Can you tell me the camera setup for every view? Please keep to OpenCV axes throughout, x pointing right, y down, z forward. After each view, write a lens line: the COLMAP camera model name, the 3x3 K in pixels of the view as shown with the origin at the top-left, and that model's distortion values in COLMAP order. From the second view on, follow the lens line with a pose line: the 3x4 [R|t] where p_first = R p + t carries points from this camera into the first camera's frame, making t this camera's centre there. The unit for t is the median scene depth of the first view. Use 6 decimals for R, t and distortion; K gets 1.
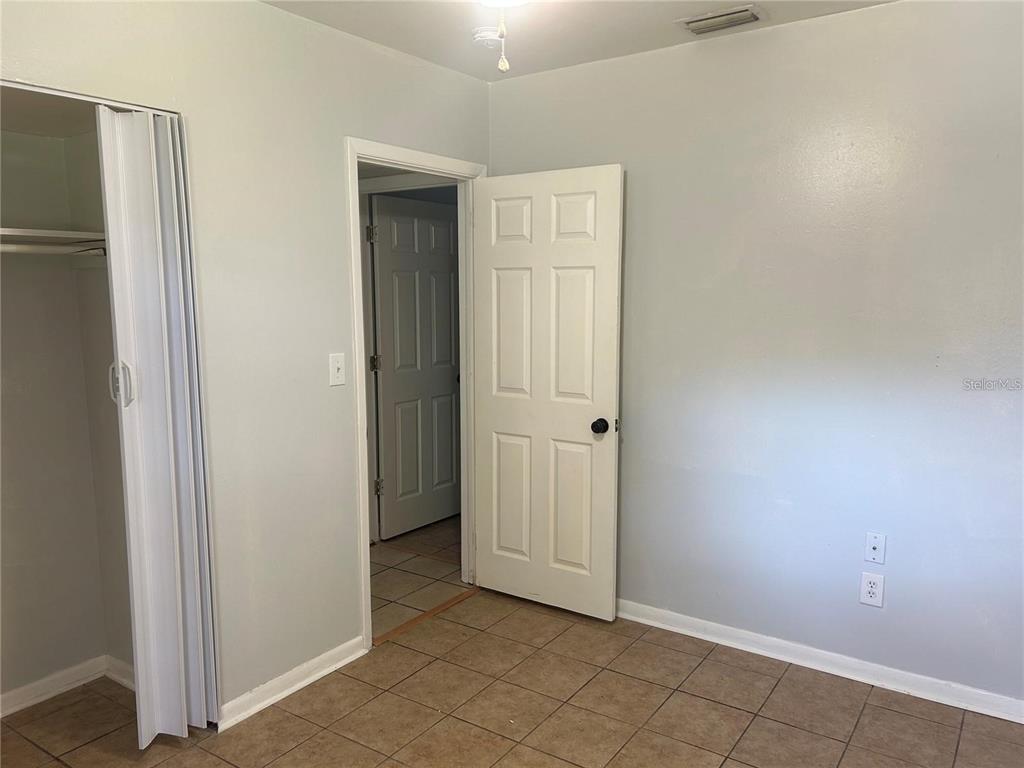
lens RADIAL K [[768.3, 0, 506.9], [0, 768.3, 392.2], [0, 0, 1]] dist [0.003783, -0.005891]
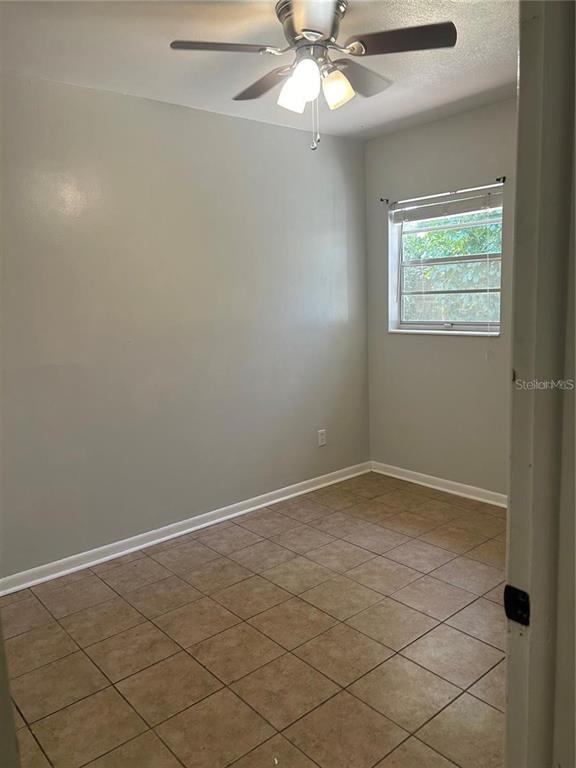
lens RADIAL K [[576.2, 0, 287.7], [0, 576.2, 383.8], [0, 0, 1]] dist [0.003783, -0.005891]
pose [[-0.966842, 0.006435, 0.255295, -0.187677], [0.079739, 0.957308, 0.277853, -0.173836], [-0.242608, 0.288997, -0.926079, 1.571285]]
